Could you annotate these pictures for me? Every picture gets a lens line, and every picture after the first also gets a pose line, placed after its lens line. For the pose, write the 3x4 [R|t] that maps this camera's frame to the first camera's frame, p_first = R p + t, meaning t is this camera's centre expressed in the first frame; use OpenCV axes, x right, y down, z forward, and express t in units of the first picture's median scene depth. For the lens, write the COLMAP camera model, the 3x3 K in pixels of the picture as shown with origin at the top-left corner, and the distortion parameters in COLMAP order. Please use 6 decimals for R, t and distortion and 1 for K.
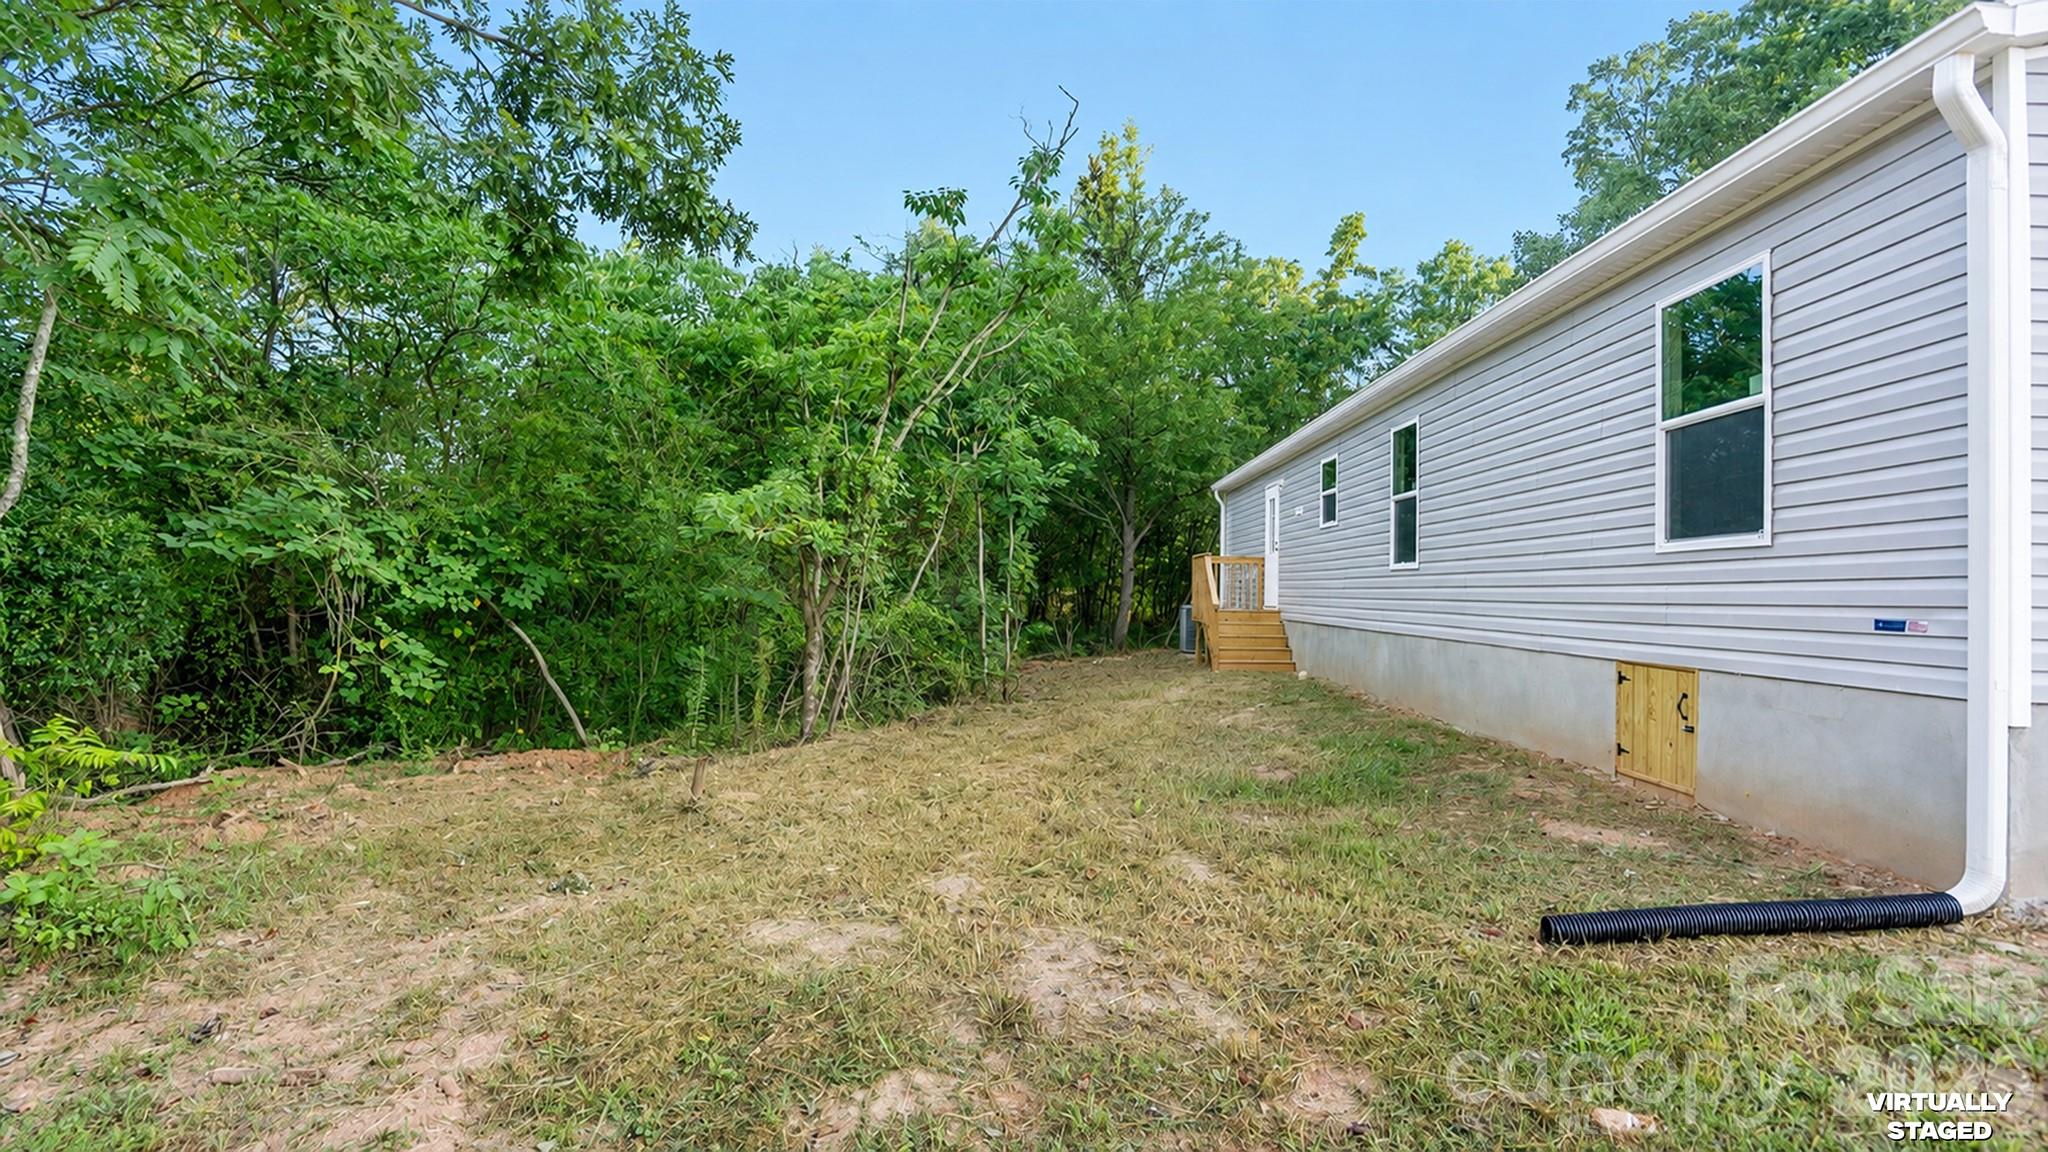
lens RADIAL K [[951.5, 0, 1021.3], [0, 951.5, 575.9], [0, 0, 1]] dist [-0.005004, 0.005898]
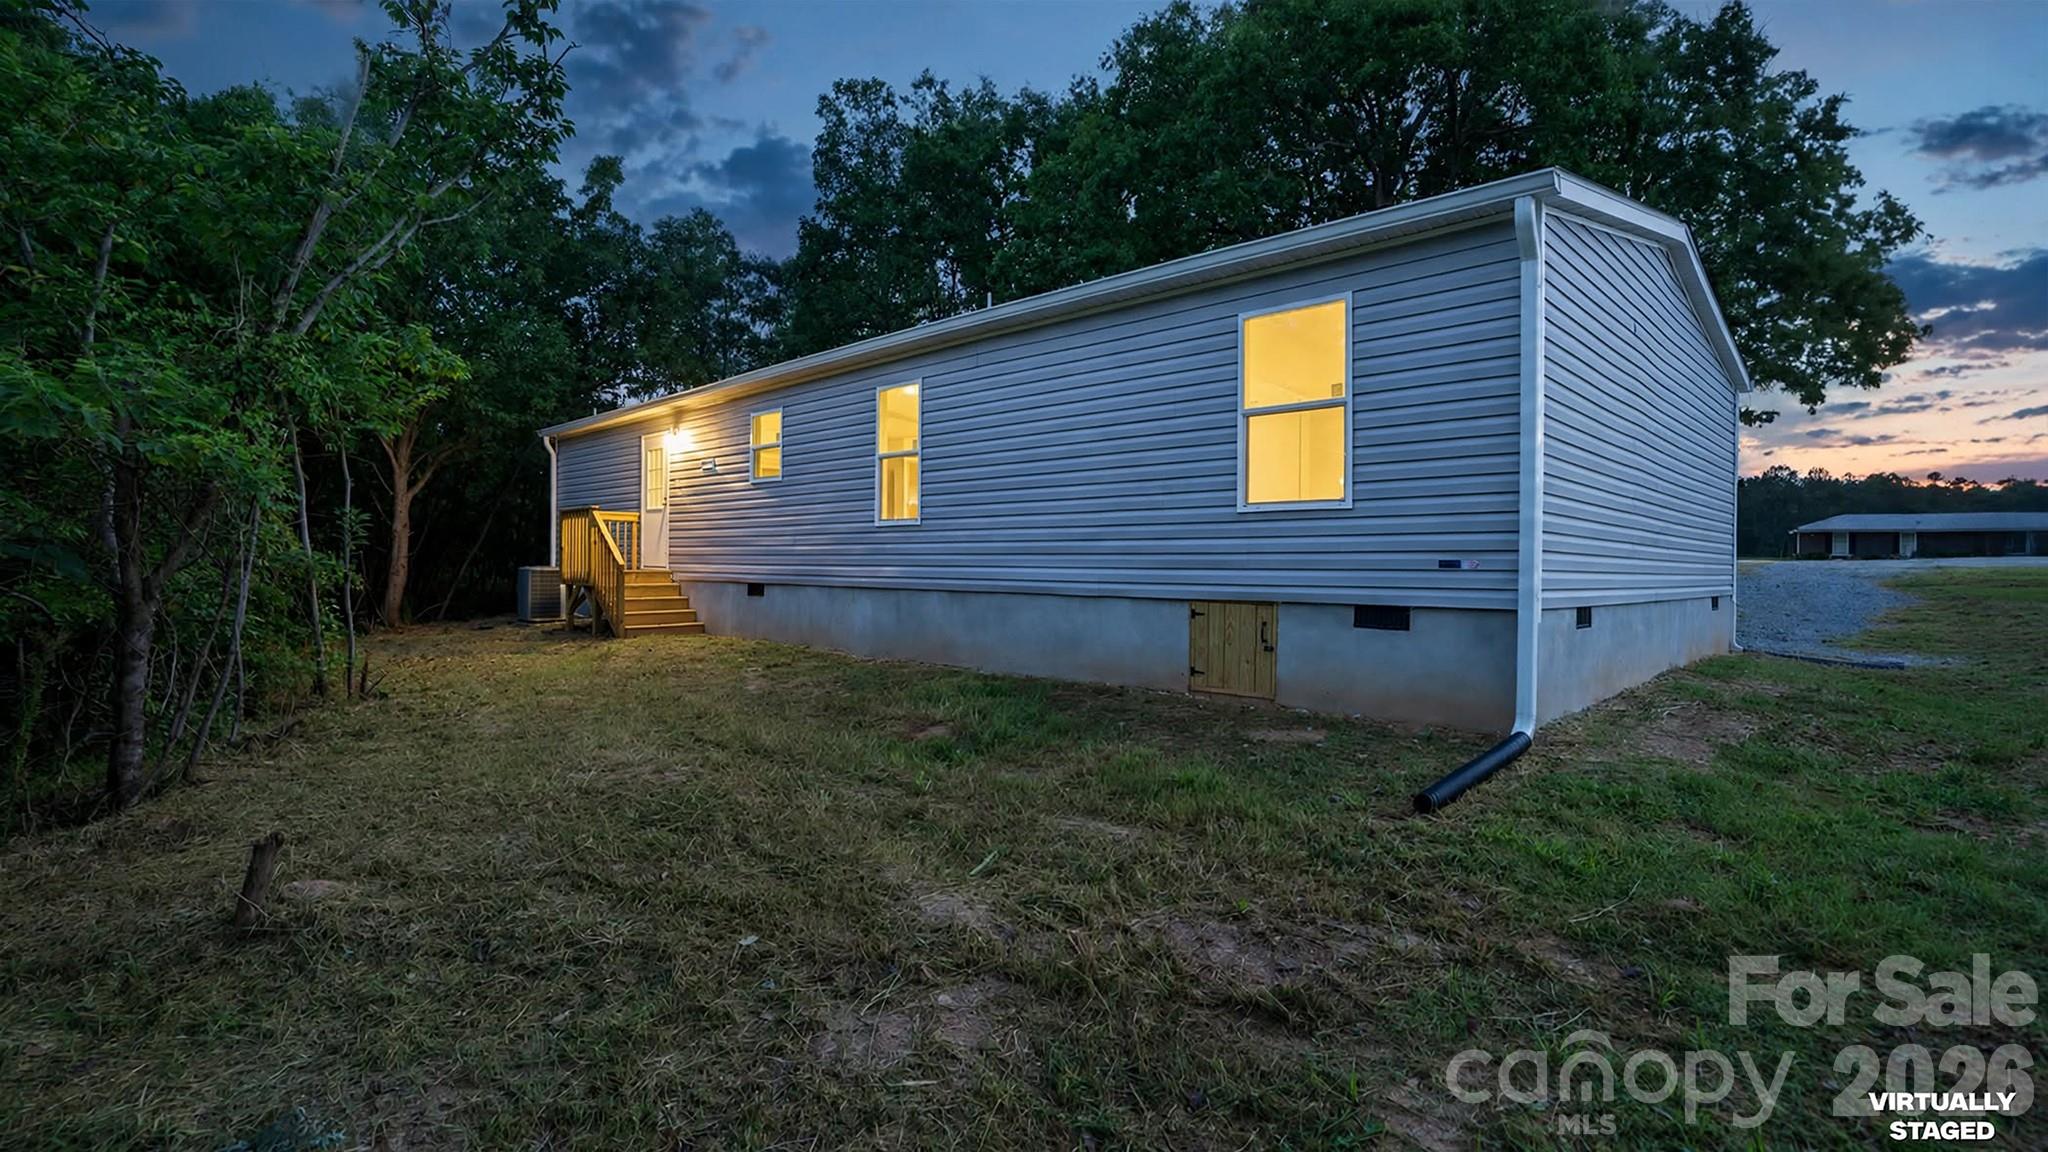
lens RADIAL K [[951.5, 0, 1020.3], [0, 951.5, 579.3], [0, 0, 1]] dist [-0.005004, 0.005898]
pose [[0.710950, -0.025103, 0.702794, -0.451657], [-0.005315, 0.999142, 0.041065, 0.013704], [-0.703222, -0.032931, 0.710207, 0.311367]]
